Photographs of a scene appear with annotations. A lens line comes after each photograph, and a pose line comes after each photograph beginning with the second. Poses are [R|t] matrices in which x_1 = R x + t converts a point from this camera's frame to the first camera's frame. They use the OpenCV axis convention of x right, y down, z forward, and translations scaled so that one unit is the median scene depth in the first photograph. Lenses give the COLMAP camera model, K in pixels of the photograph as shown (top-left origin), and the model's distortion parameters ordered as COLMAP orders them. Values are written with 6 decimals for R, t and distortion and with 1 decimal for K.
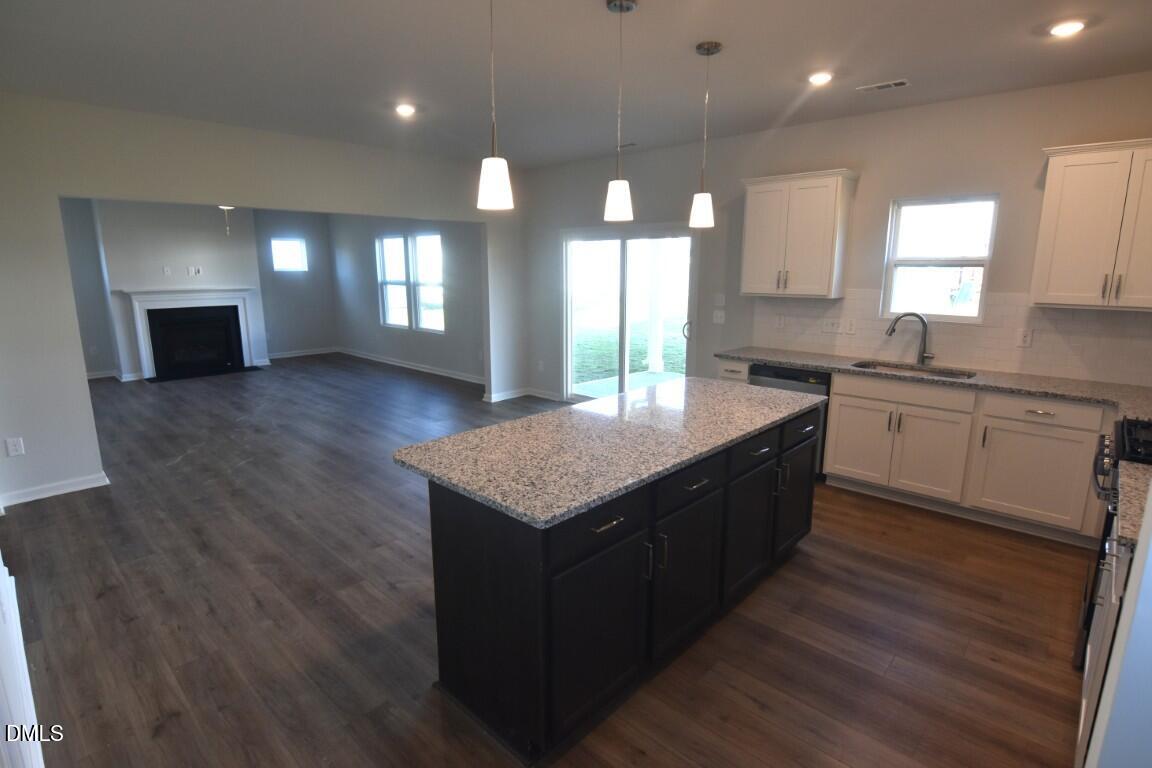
lens RADIAL K [[561.6, 0, 573.2], [0, 561.6, 379.4], [0, 0, 1]] dist [-0.009923, -0.006898]
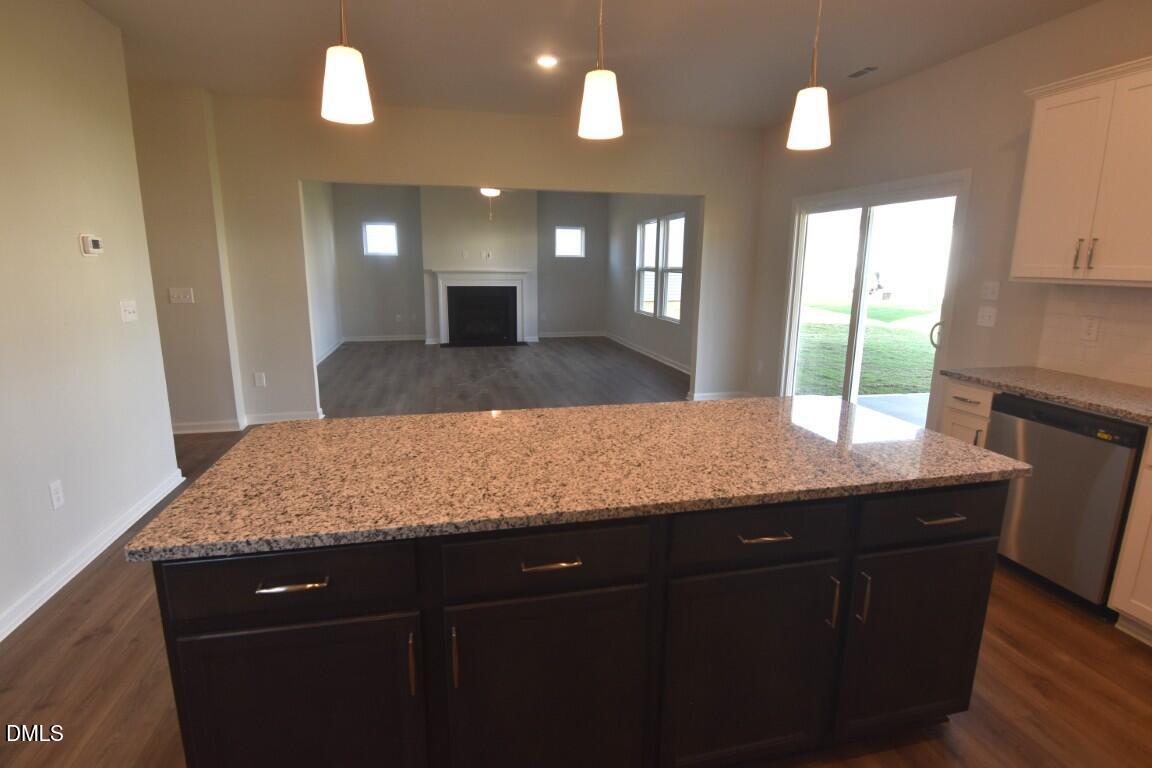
lens RADIAL K [[561.6, 0, 573.2], [0, 561.6, 379.4], [0, 0, 1]] dist [-0.009923, -0.006898]
pose [[0.840711, 0.119145, -0.528213, 0.231449], [-0.115647, 0.992493, 0.039803, -0.011669], [0.528990, 0.027623, 0.848178, 0.232205]]
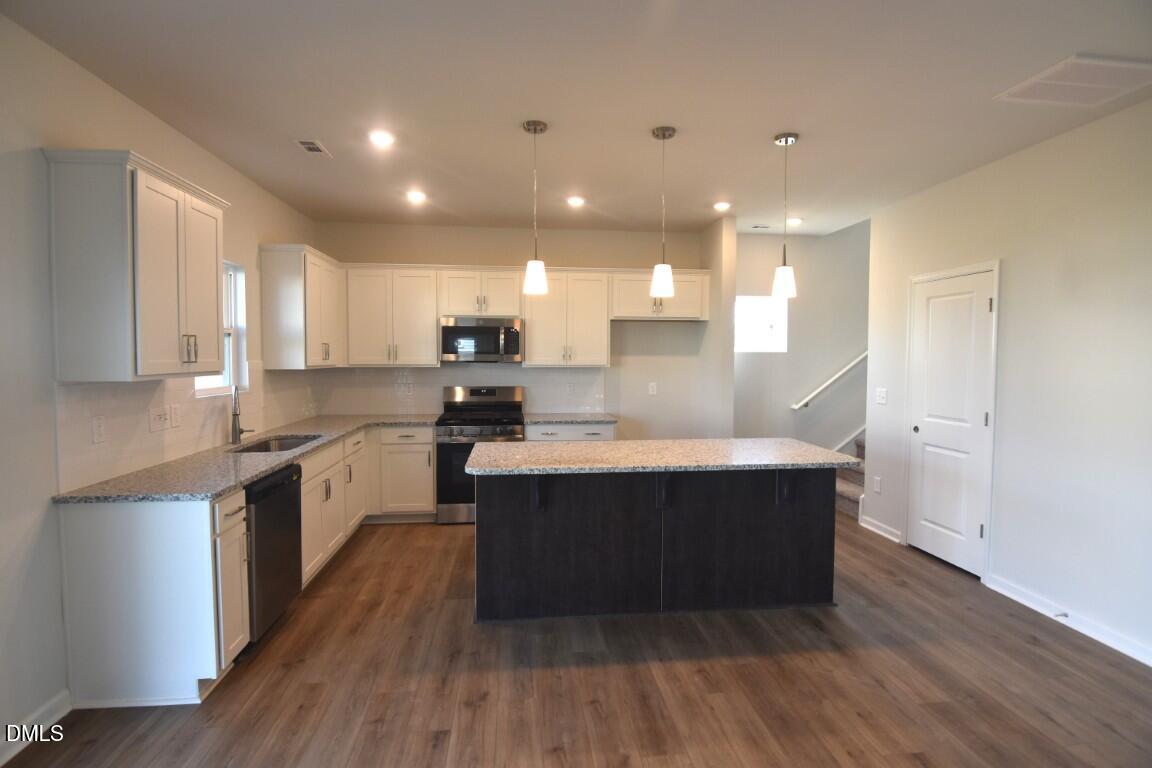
lens RADIAL K [[561.6, 0, 573.2], [0, 561.6, 379.4], [0, 0, 1]] dist [-0.009923, -0.006898]
pose [[-0.757600, -0.028474, 0.652098, -0.308196], [0.125519, 0.974046, 0.188359, -0.192558], [-0.640536, 0.224552, -0.734363, 1.103981]]
